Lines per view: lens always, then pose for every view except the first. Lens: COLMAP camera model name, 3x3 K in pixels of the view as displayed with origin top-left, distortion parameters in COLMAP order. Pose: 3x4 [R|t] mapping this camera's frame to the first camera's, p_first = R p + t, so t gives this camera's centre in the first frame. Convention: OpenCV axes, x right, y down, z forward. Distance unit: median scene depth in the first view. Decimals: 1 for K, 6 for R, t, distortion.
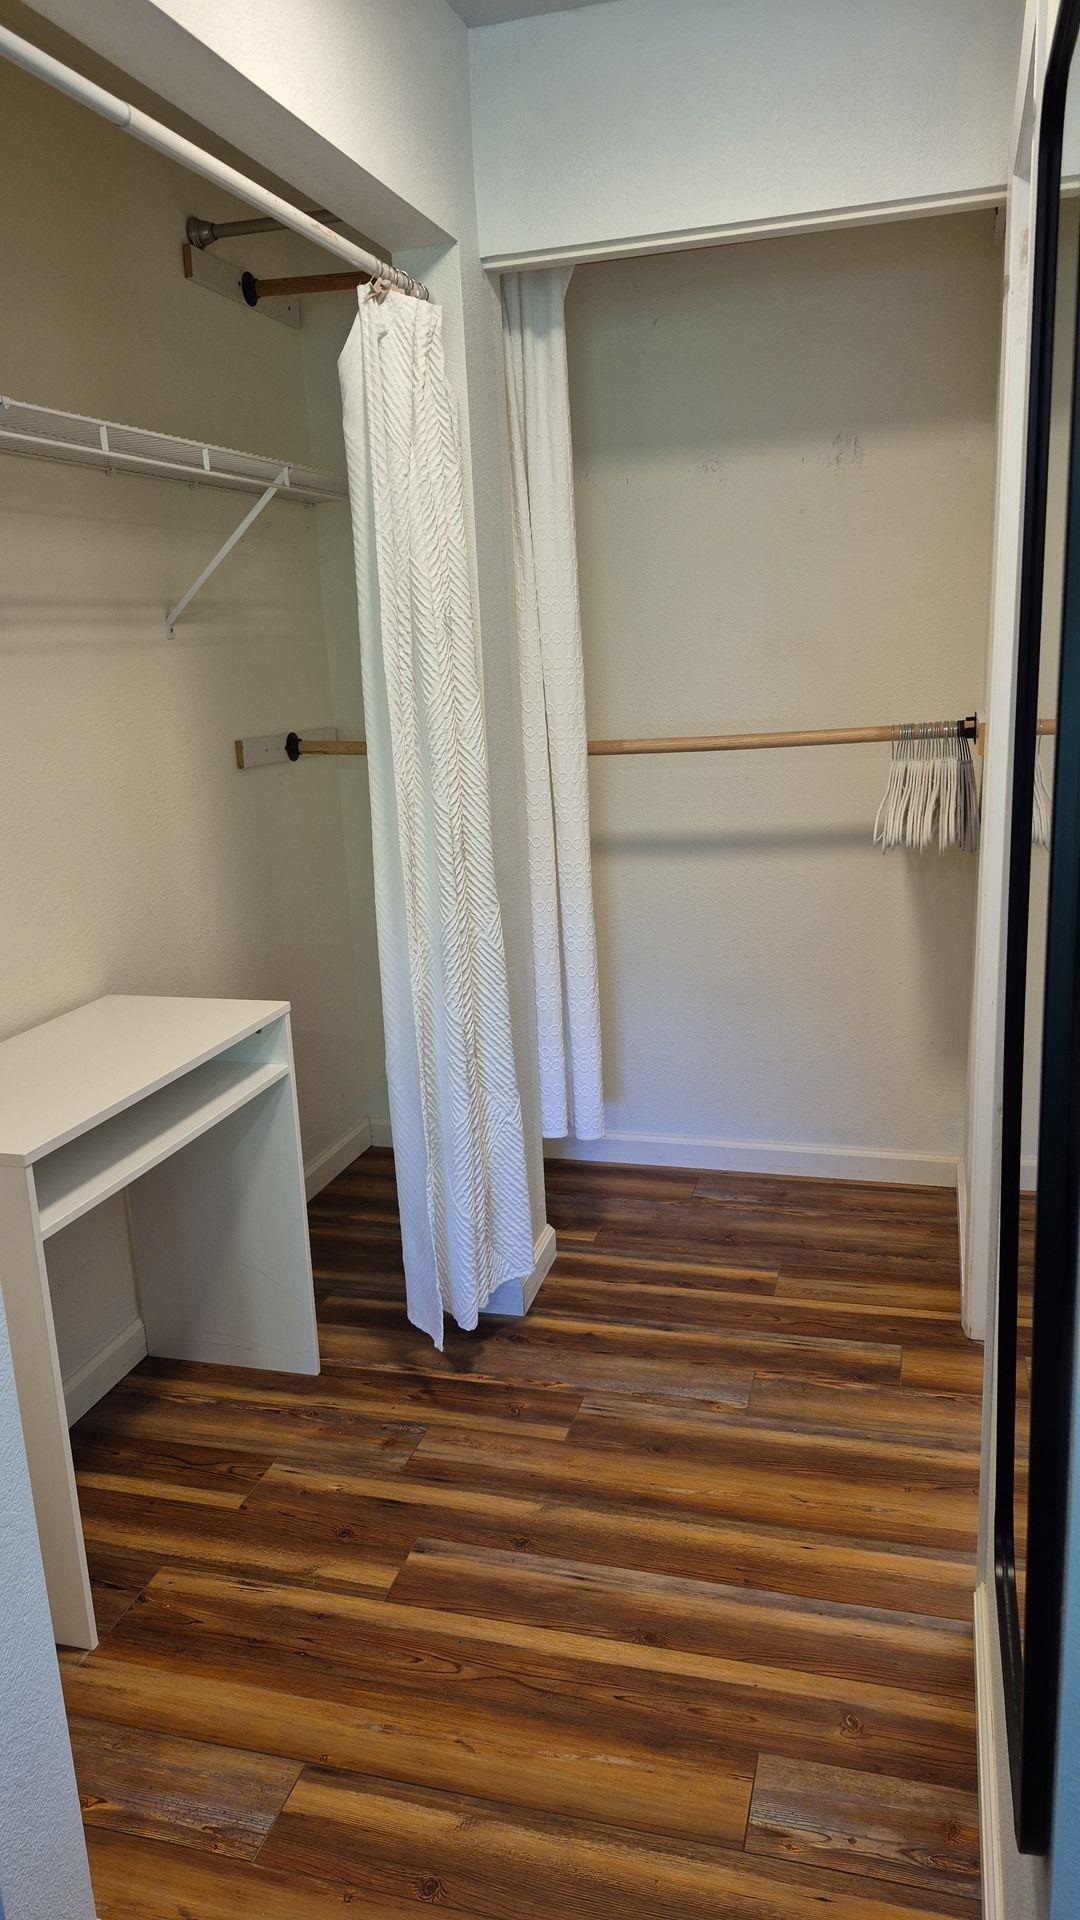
lens RADIAL K [[1355.8, 0, 540.0], [0, 1355.8, 960.0], [0, 0, 1]] dist [0.101263, -0.116920]
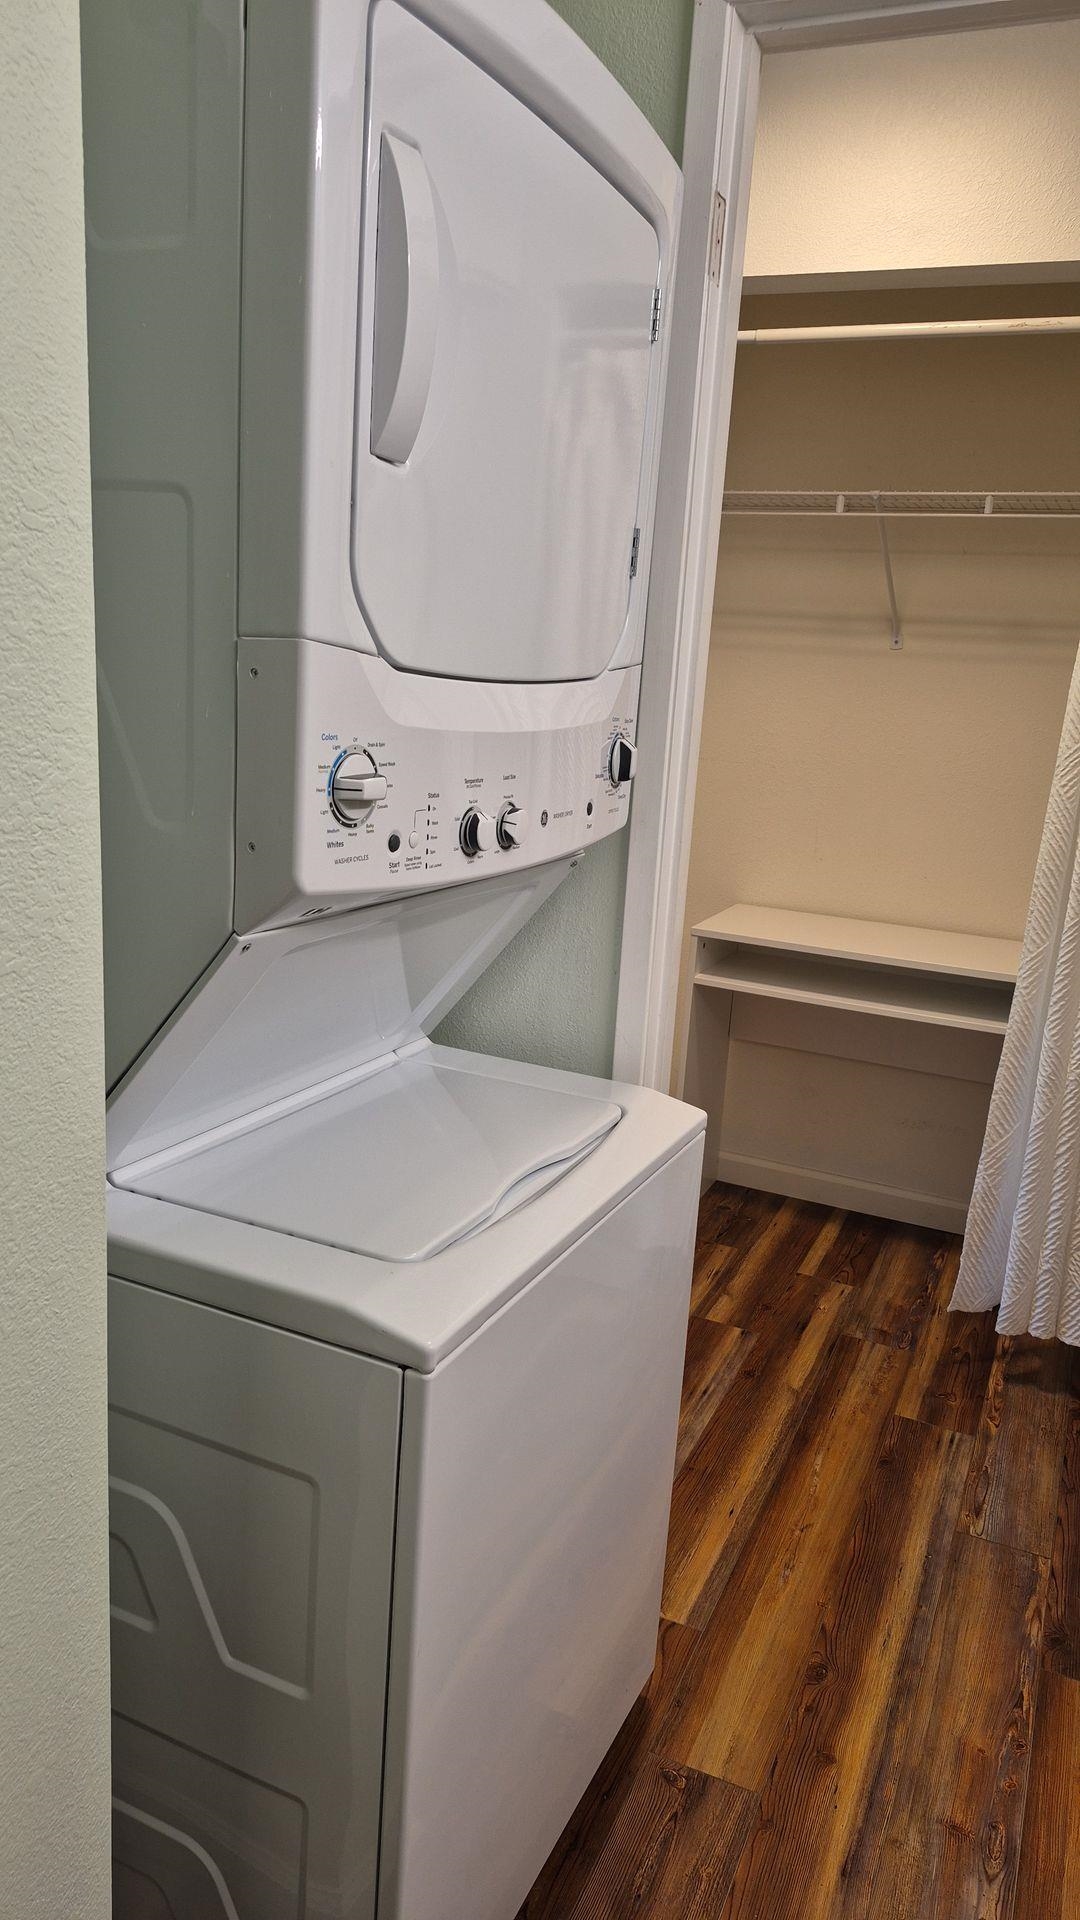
lens RADIAL K [[1314.6, 0, 540.0], [0, 1314.6, 960.0], [0, 0, 1]] dist [-0.001912, -0.034320]
pose [[-0.149084, 0.258378, -0.954471, 0.945908], [-0.292516, 0.910532, 0.292173, -0.187533], [0.944568, 0.322757, -0.060166, 0.694216]]
